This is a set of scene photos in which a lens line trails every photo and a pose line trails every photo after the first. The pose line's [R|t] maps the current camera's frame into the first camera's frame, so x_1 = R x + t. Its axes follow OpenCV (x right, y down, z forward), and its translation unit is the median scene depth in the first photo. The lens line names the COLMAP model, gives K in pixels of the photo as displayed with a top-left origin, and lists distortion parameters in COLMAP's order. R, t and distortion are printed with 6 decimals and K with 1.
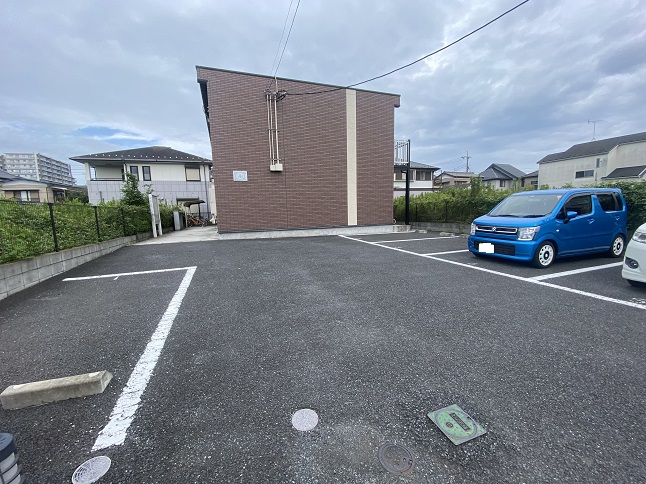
lens RADIAL K [[262.3, 0, 322.5], [0, 262.3, 245.1], [0, 0, 1]] dist [0.001967, -0.000028]
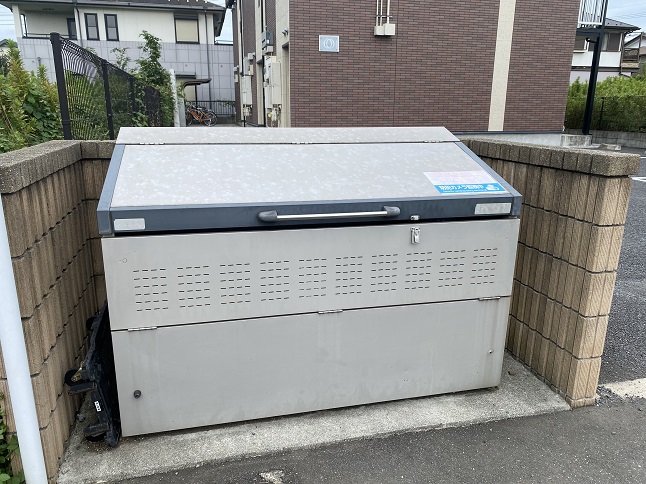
lens RADIAL K [[496.8, 0, 322.8], [0, 496.8, 239.3], [0, 0, 1]] dist [0.008442, 0.000723]
pose [[0.994615, 0.058348, -0.085658, -0.144438], [-0.046230, 0.989465, 0.137196, 0.026964], [0.092761, -0.132497, 0.986833, -0.171183]]
